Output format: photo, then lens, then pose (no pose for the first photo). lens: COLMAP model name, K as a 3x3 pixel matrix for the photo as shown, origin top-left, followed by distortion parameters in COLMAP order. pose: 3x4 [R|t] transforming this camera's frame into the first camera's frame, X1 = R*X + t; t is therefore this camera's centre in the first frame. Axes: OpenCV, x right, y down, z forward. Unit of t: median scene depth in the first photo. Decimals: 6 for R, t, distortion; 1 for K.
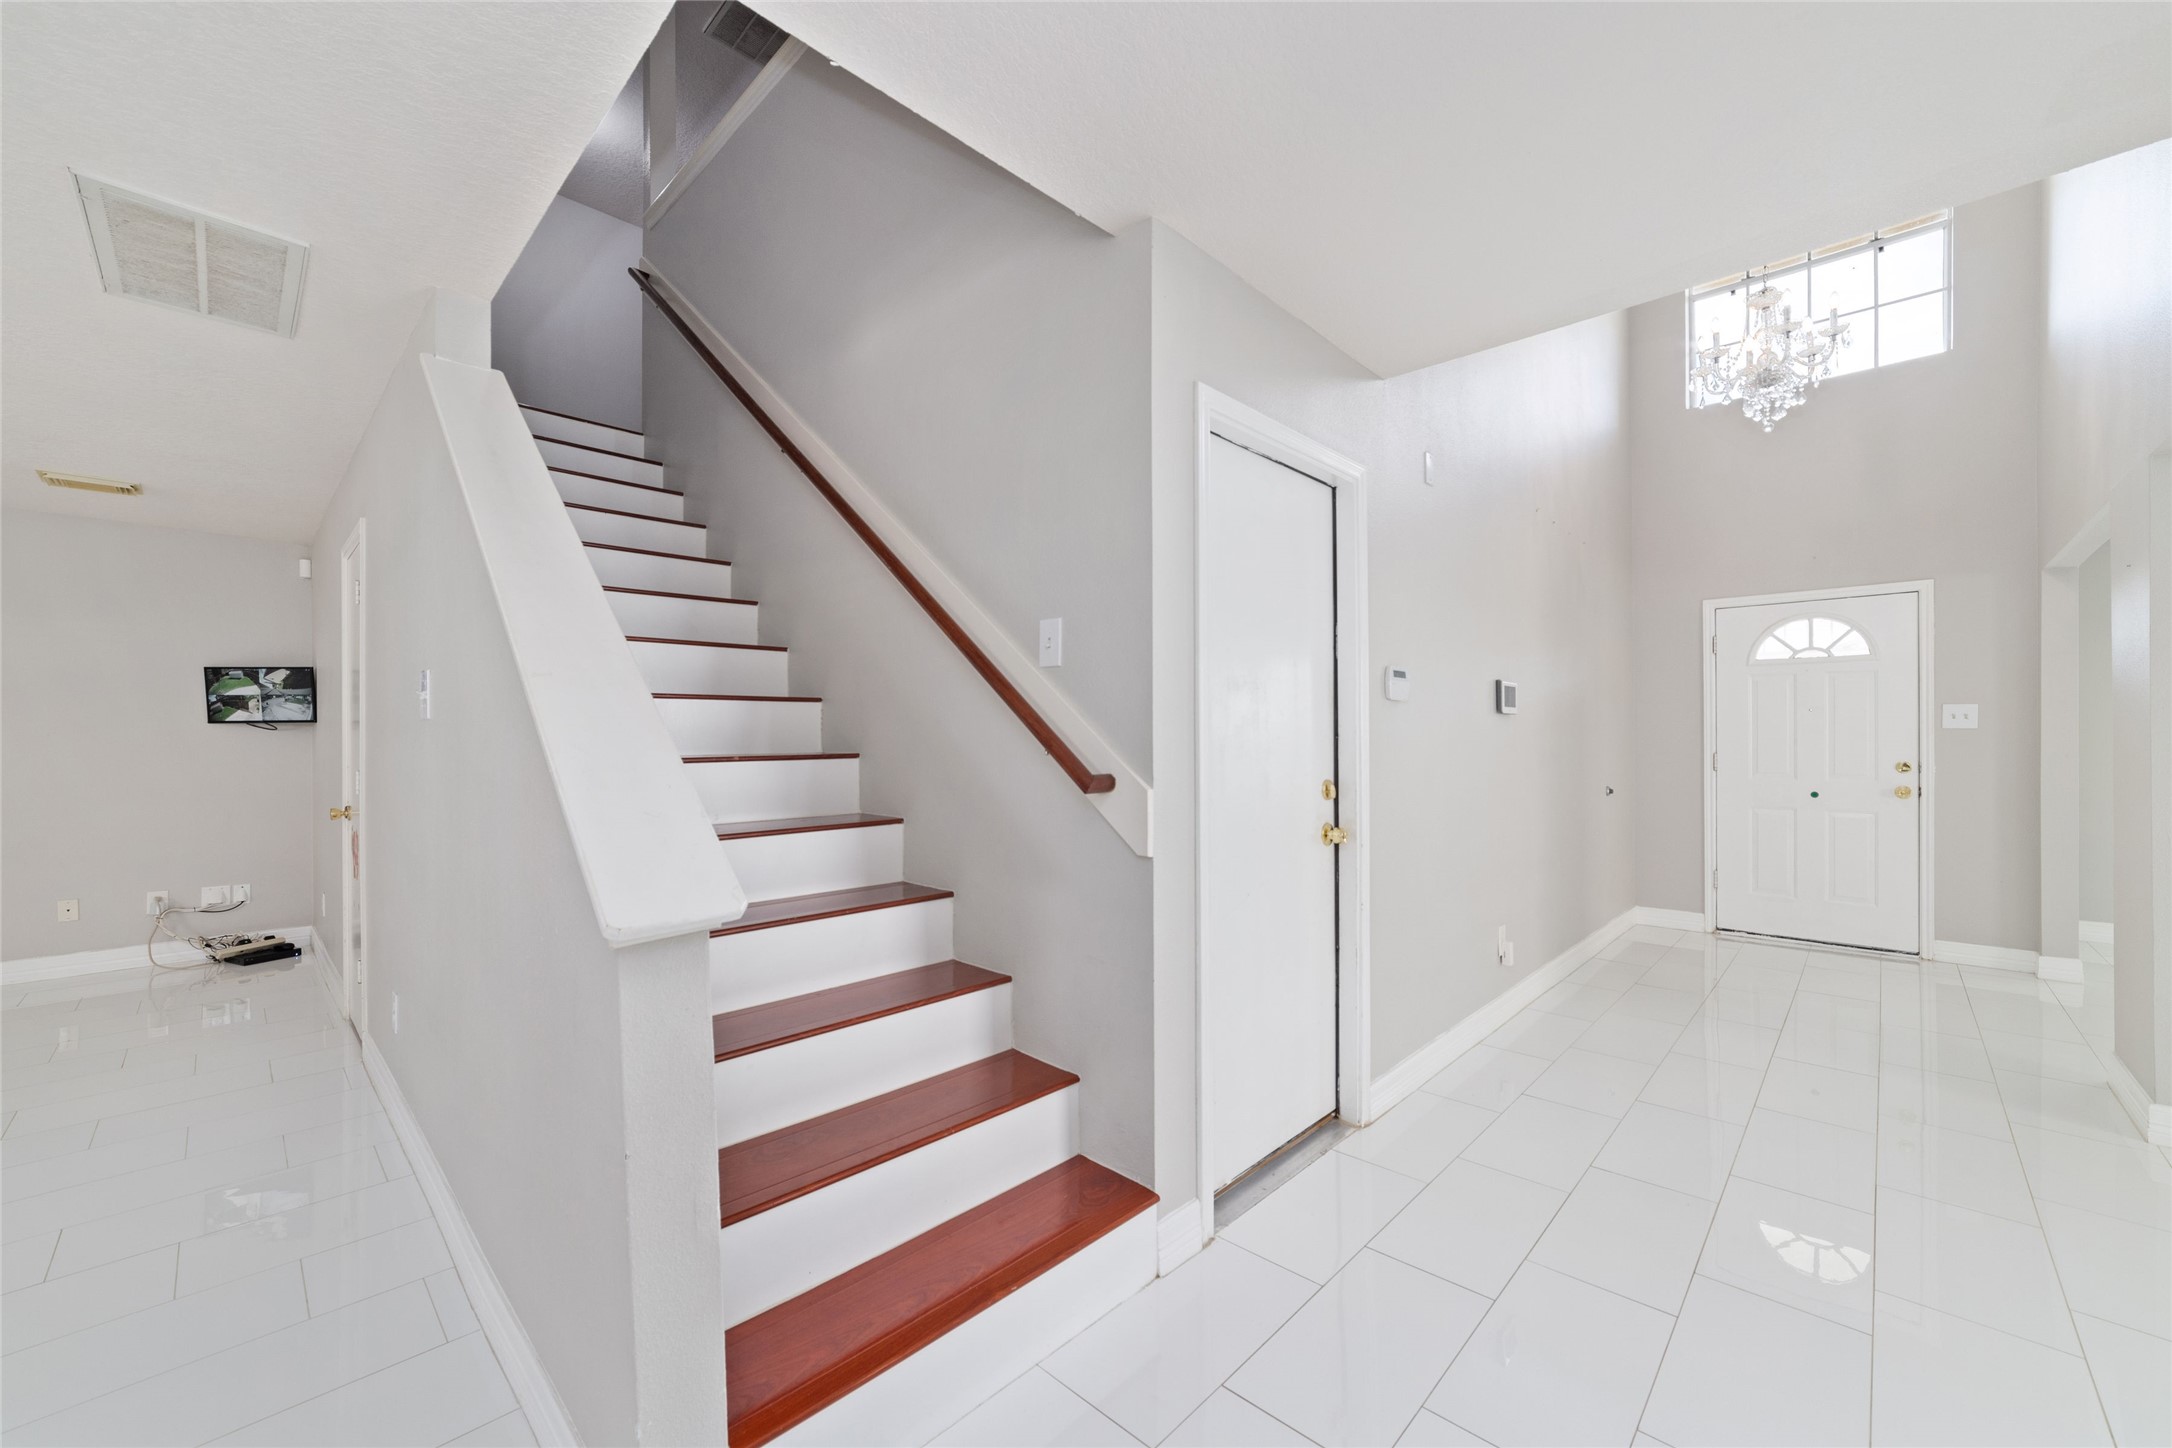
lens RADIAL K [[841.0, 0, 1085.0], [0, 841.0, 734.9], [0, 0, 1]] dist [-0.009581, 0.003938]
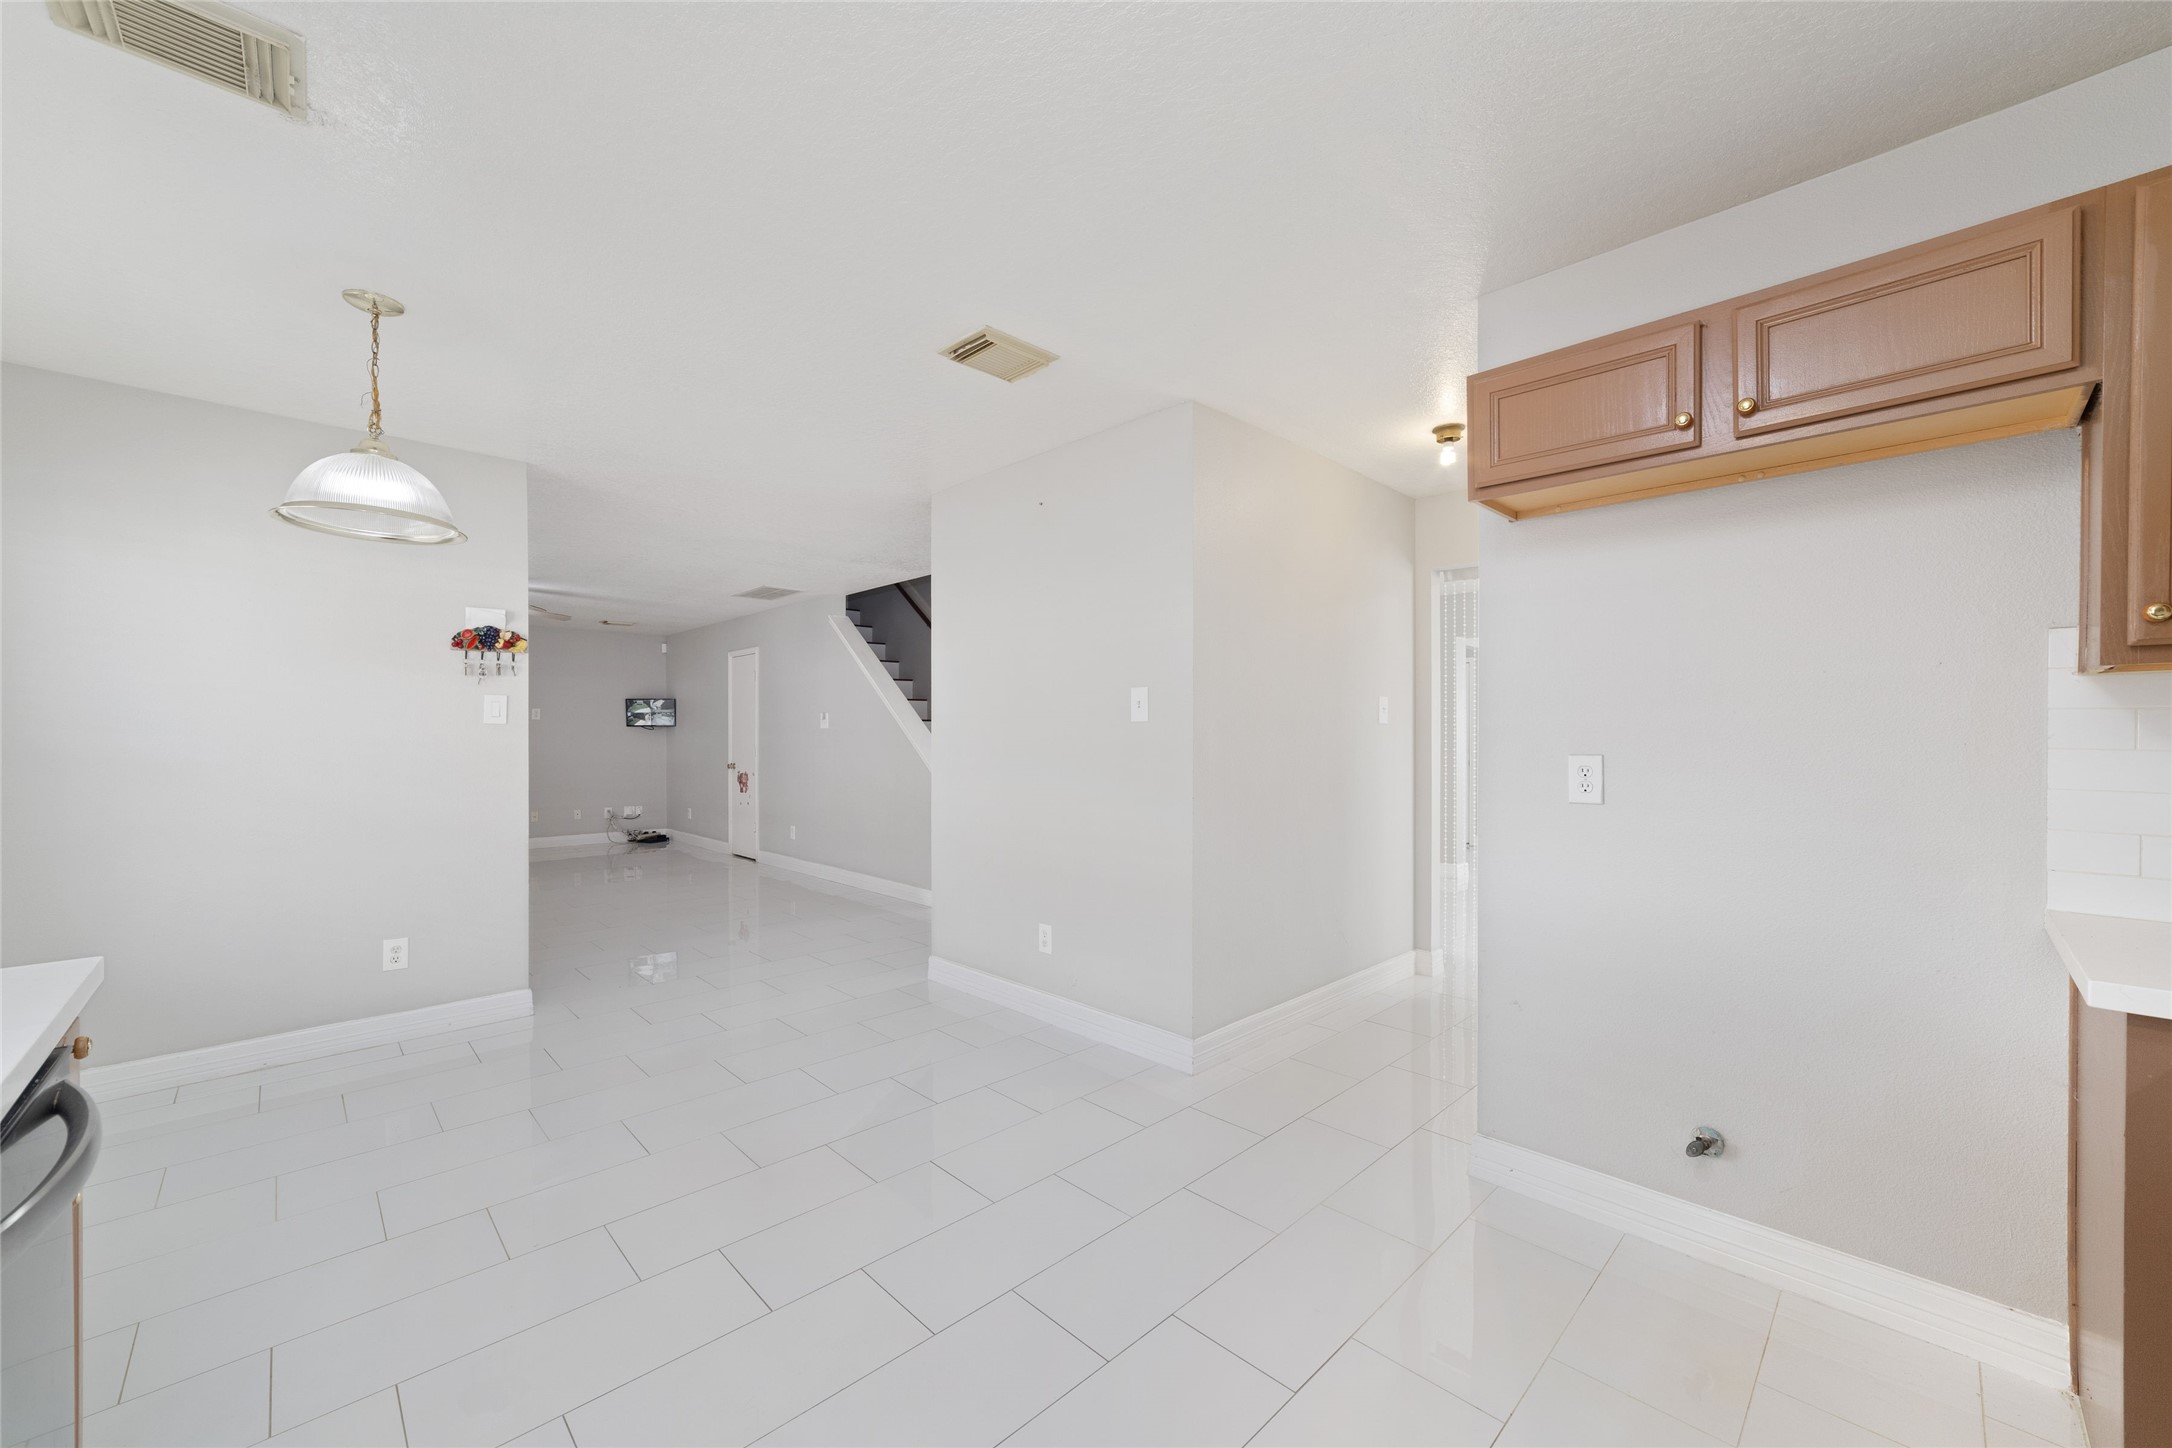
lens RADIAL K [[841.0, 0, 1090.5], [0, 841.0, 742.9], [0, 0, 1]] dist [-0.009581, 0.003938]
pose [[0.999535, 0.008663, -0.029238, 0.141445], [-0.008394, 0.999921, 0.009311, -0.002094], [0.029316, -0.009061, 0.999529, -1.011469]]
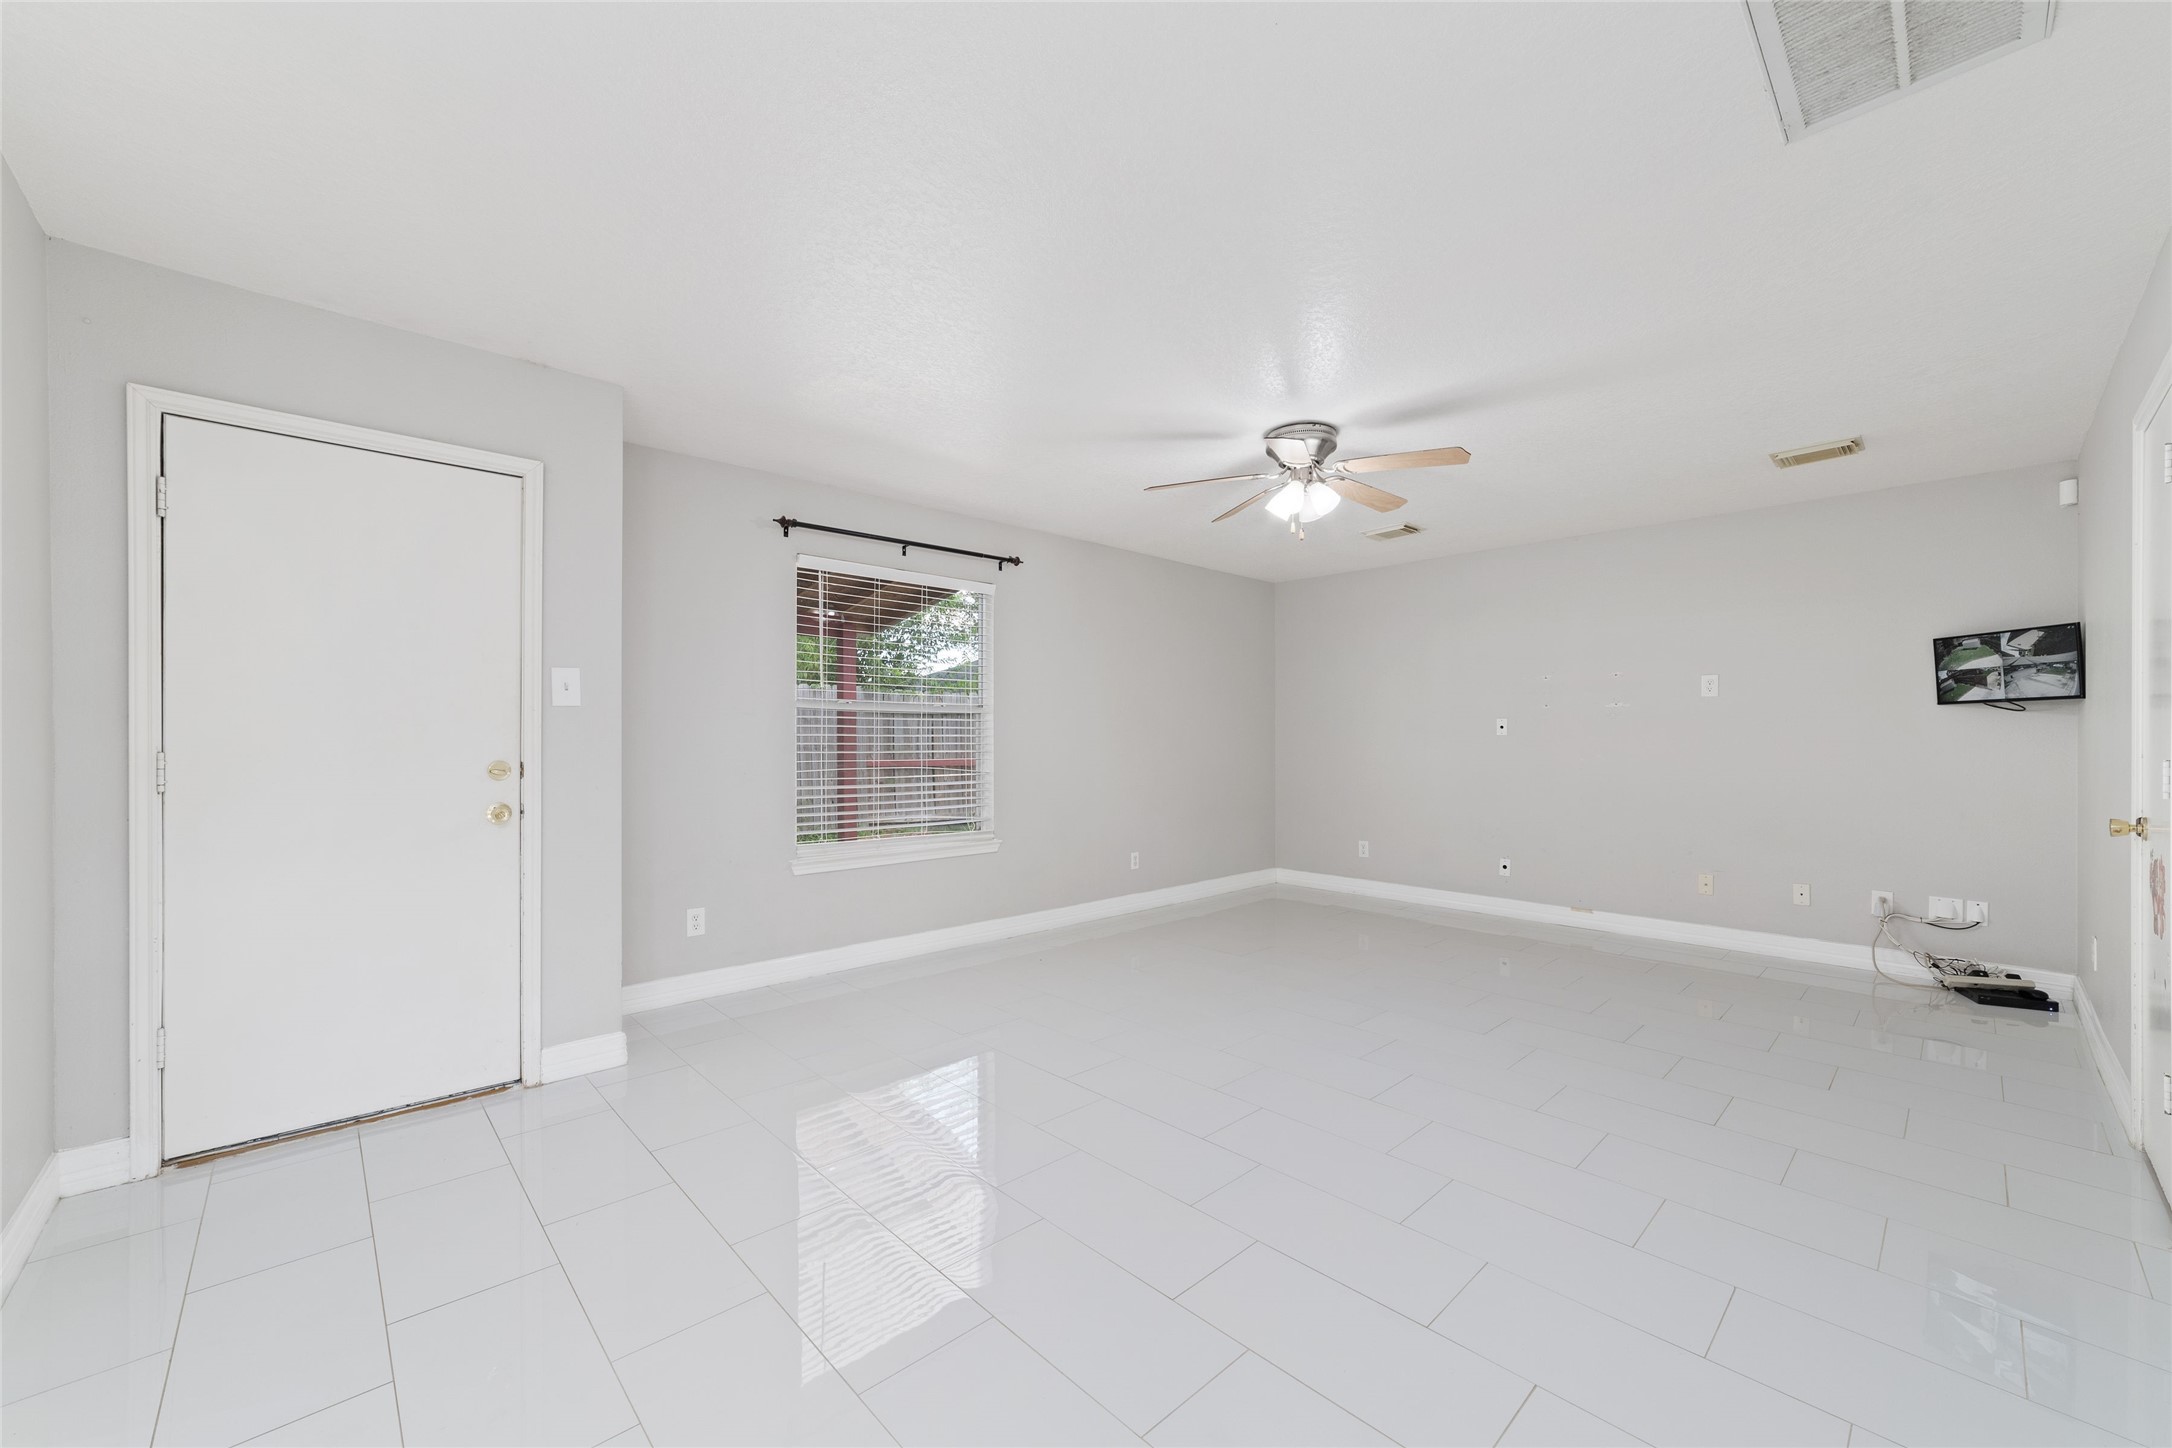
lens RADIAL K [[841.0, 0, 1087.2], [0, 841.0, 743.1], [0, 0, 1]] dist [-0.009581, 0.003938]
pose [[-0.043728, 0.008196, -0.999010, -0.159722], [0.002890, 0.999963, 0.008077, 0.015833], [0.999039, -0.002534, -0.043750, 0.171535]]
